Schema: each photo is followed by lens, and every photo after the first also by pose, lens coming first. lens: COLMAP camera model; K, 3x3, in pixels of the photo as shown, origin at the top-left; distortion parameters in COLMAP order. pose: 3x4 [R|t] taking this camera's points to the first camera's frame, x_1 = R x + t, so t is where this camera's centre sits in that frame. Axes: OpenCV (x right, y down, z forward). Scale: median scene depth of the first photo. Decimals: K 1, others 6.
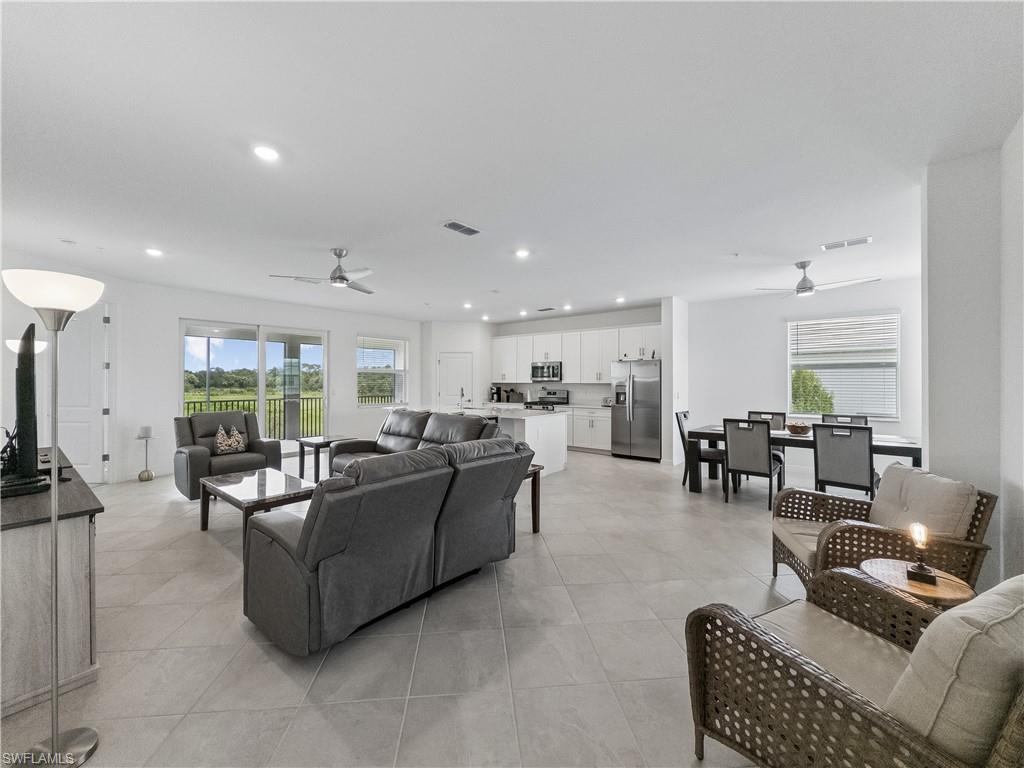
lens RADIAL K [[414.0, 0, 507.5], [0, 414.0, 377.8], [0, 0, 1]] dist [0.000230, -0.000234]
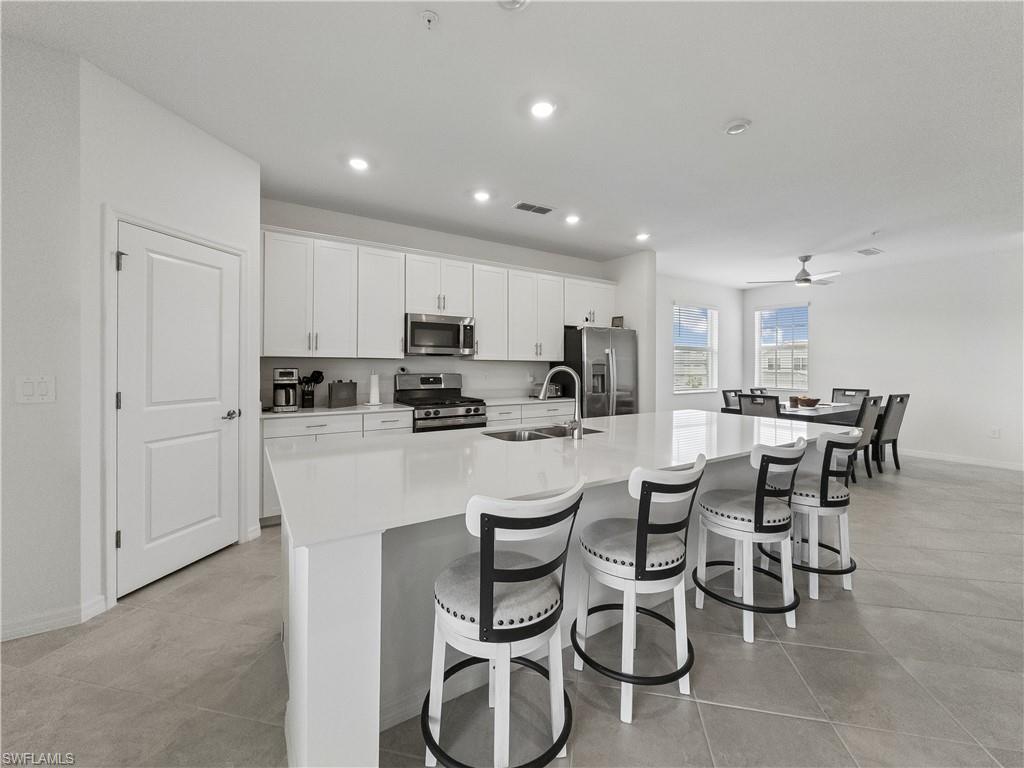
lens RADIAL K [[414.0, 0, 513.1], [0, 414.0, 368.6], [0, 0, 1]] dist [0.000230, -0.000234]
pose [[0.296667, -0.004232, 0.954971, -0.349361], [-0.014534, 0.999854, 0.008946, 0.018618], [-0.954870, -0.016534, 0.296563, 0.797708]]
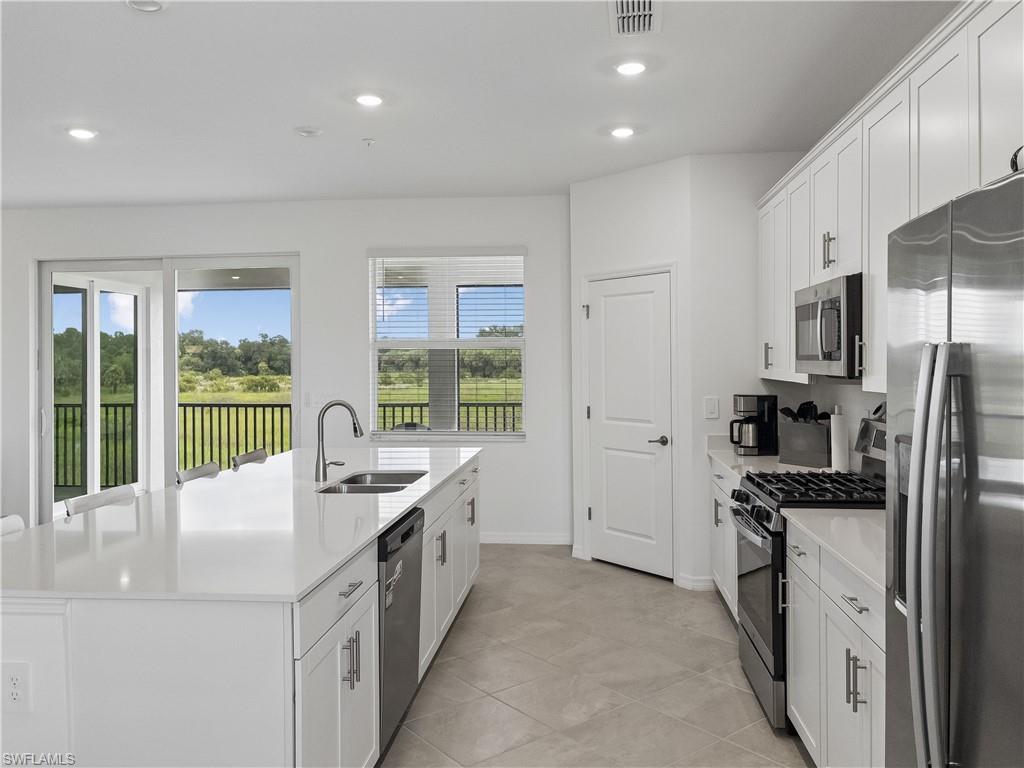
lens RADIAL K [[788.5, 0, 516.8], [0, 788.5, 361.4], [0, 0, 1]] dist [0.004581, -0.002095]
pose [[0.564432, -0.002519, -0.825475, 0.331161], [0.014859, 0.999864, 0.007108, -0.004634], [0.825346, -0.016278, 0.564393, 0.679257]]
